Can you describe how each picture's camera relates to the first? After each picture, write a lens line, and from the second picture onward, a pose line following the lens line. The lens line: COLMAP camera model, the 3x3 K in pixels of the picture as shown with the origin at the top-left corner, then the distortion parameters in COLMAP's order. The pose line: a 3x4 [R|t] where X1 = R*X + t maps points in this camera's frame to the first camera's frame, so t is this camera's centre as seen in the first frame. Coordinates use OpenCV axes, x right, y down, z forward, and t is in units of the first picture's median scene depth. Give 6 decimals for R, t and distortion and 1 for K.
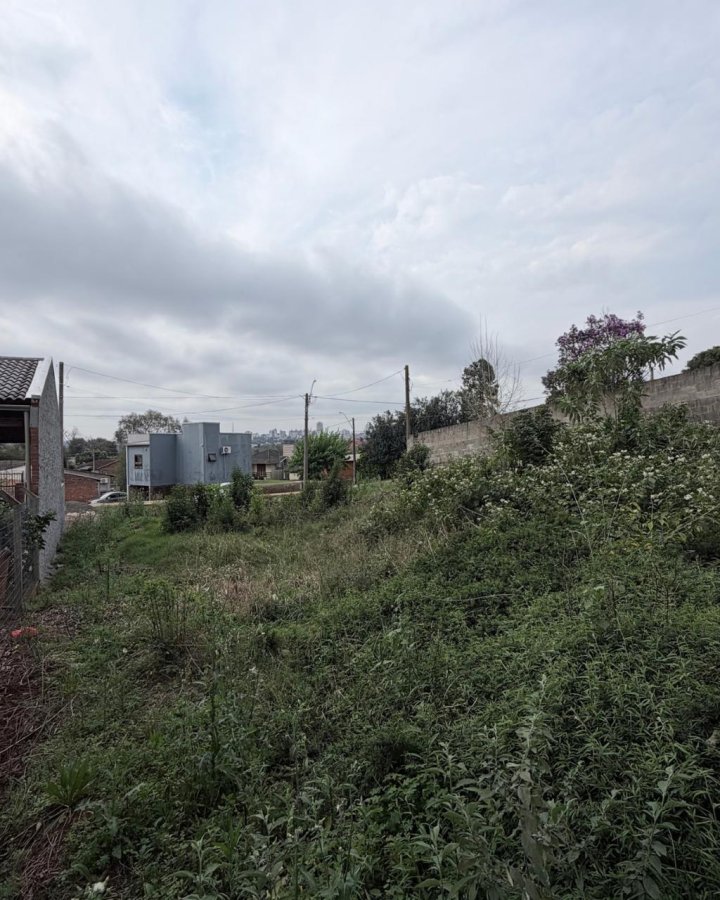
lens RADIAL K [[475.5, 0, 360.0], [0, 475.5, 450.0], [0, 0, 1]] dist [-0.000754, 0.001735]
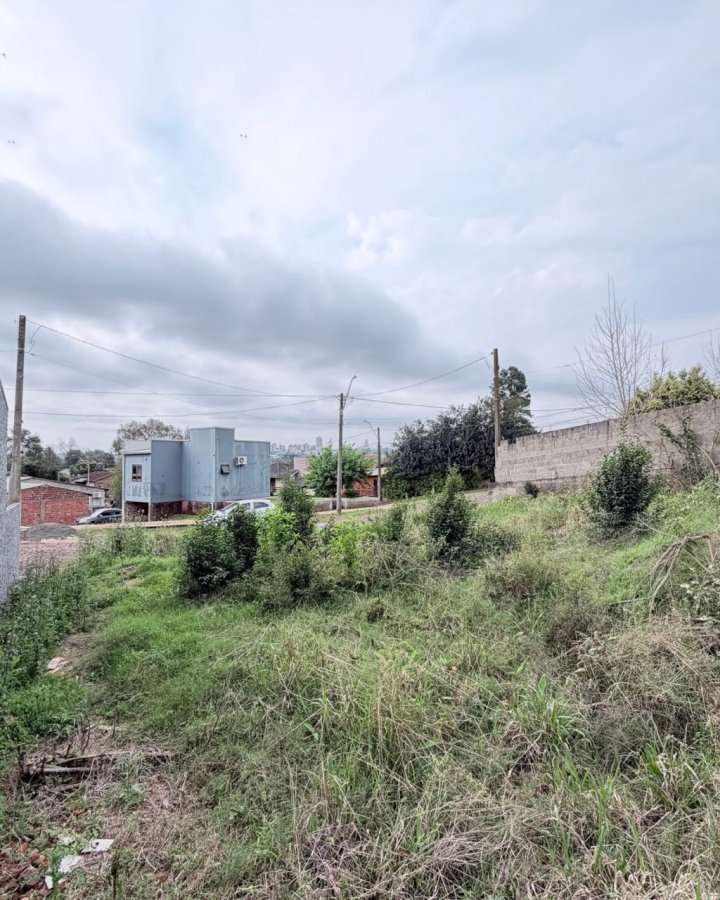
lens RADIAL K [[475.5, 0, 360.0], [0, 475.5, 450.0], [0, 0, 1]] dist [-0.000754, 0.001735]
pose [[0.999939, 0.010772, 0.002282, -0.054788], [-0.010693, 0.999425, -0.032186, 0.004583], [-0.002627, 0.032159, 0.999479, 0.116921]]
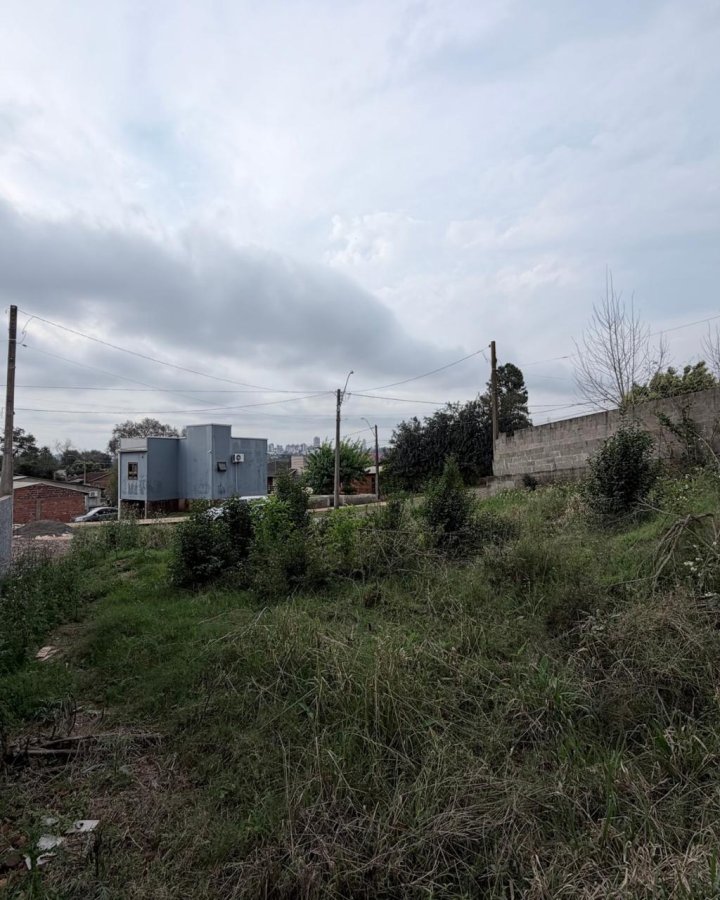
lens RADIAL K [[475.5, 0, 360.0], [0, 475.5, 450.0], [0, 0, 1]] dist [-0.000754, 0.001735]
pose [[0.999955, 0.006076, 0.007281, -0.054417], [-0.005839, 0.999466, -0.032159, 0.008788], [-0.007472, 0.032115, 0.999456, 0.119334]]
